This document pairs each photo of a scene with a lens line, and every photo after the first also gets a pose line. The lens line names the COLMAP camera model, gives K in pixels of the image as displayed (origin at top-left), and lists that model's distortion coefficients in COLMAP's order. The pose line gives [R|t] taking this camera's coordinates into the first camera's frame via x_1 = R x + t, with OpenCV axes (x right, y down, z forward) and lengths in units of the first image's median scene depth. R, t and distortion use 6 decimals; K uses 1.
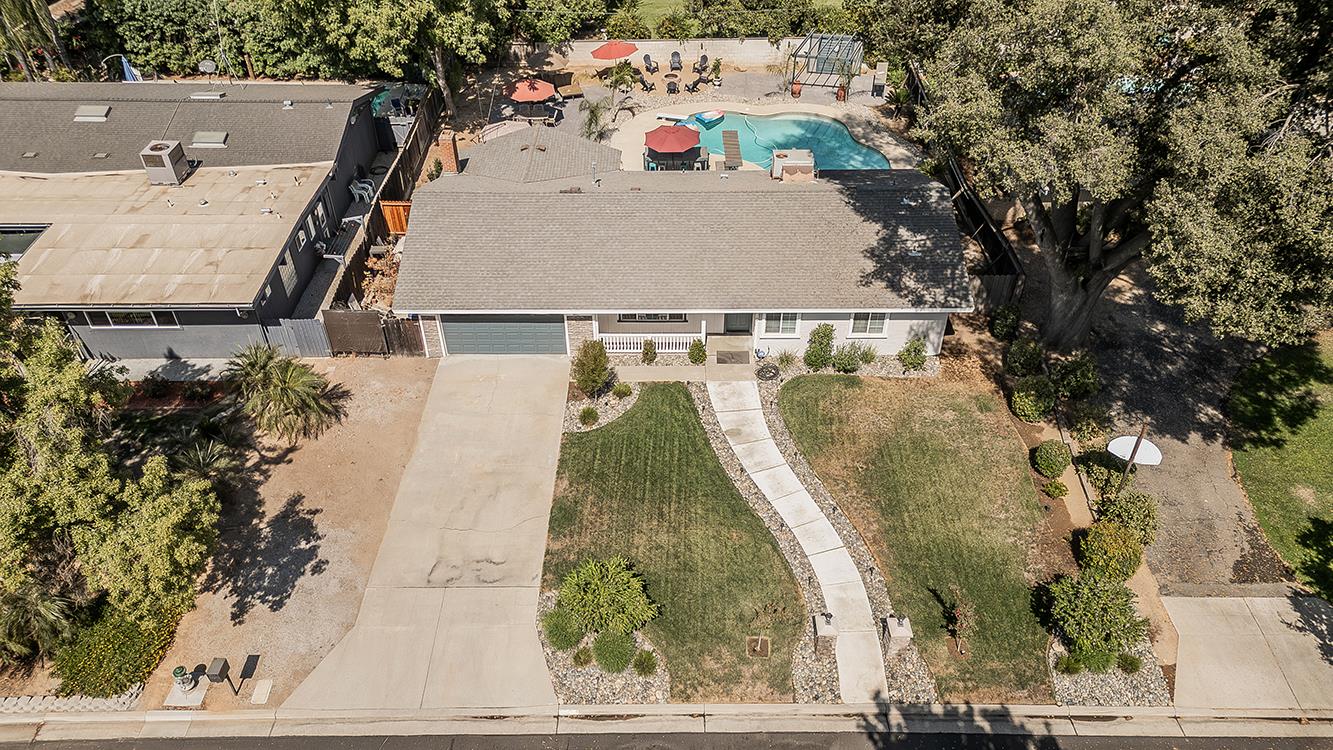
lens RADIAL K [[923.7, 0, 650.4], [0, 923.7, 397.7], [0, 0, 1]] dist [0.062056, -0.017972]
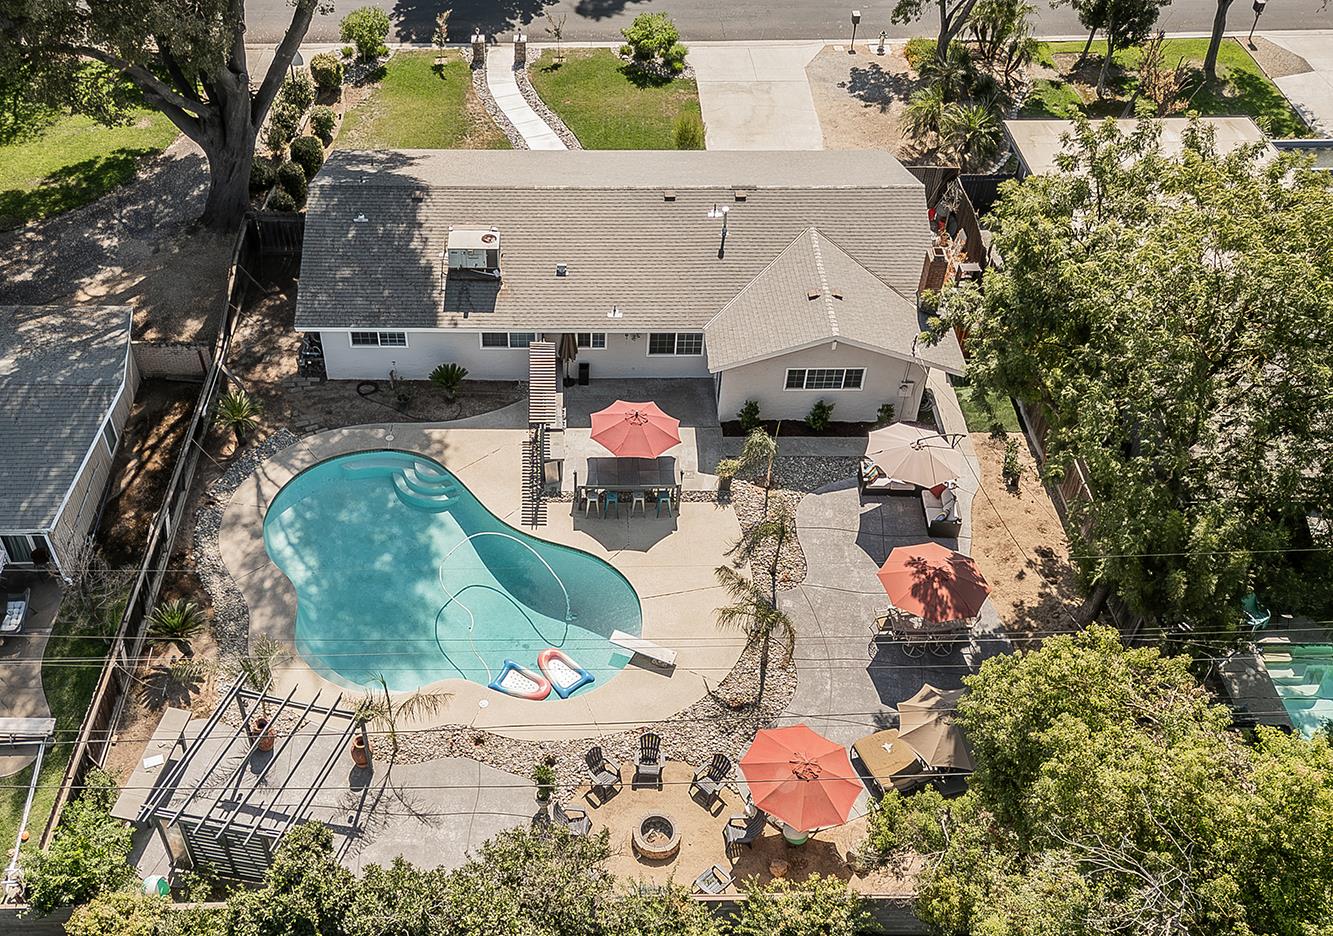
lens RADIAL K [[1304.0, 0, 589.8], [0, 1304.0, 480.7], [0, 0, 1]] dist [0.071488, 0.000000]
pose [[-0.999136, 0.008185, -0.040755, 0.129370], [-0.039881, 0.087768, 0.995342, -1.654944], [0.011724, 0.996107, -0.087366, 1.612045]]
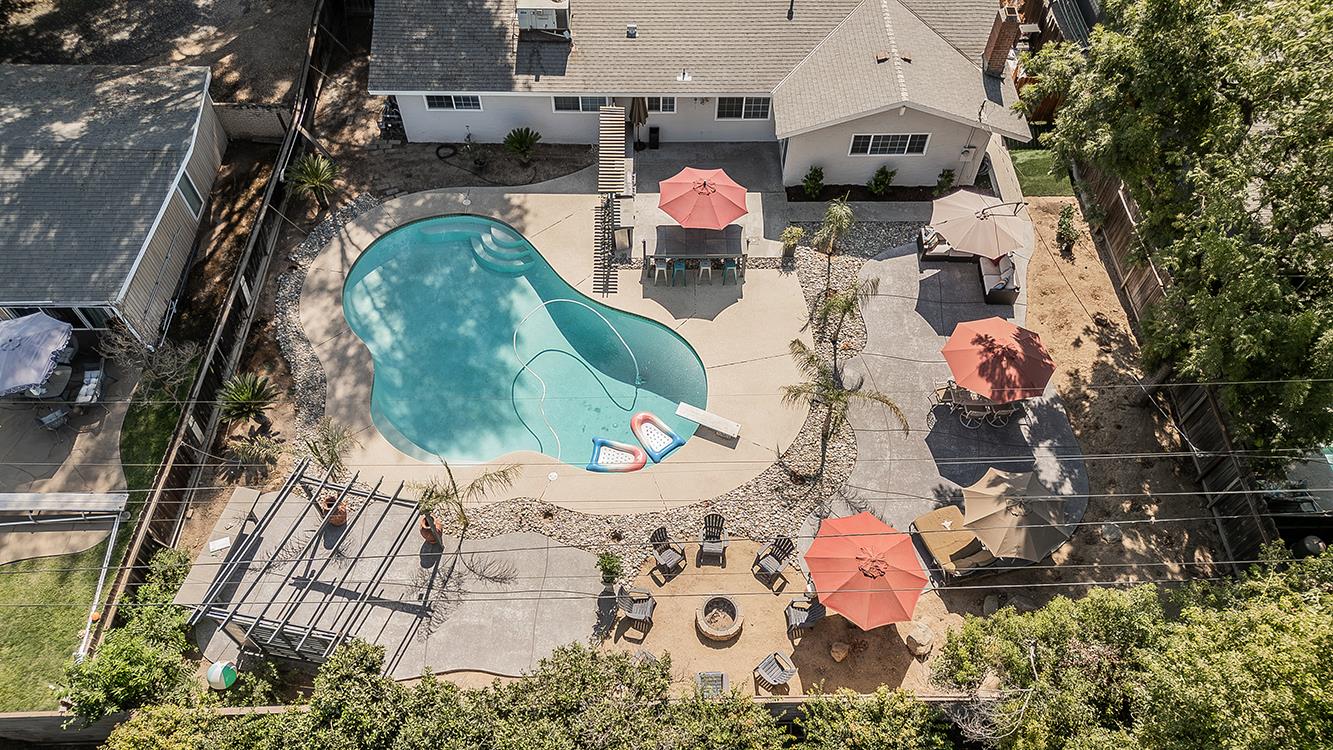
lens RADIAL K [[923.7, 0, 663.8], [0, 923.7, 377.0], [0, 0, 1]] dist [0.062056, -0.017972]
pose [[-0.999411, 0.012714, -0.031863, 0.103513], [-0.033014, -0.103986, 0.994031, -1.328012], [0.009325, 0.994498, 0.104344, 1.532619]]
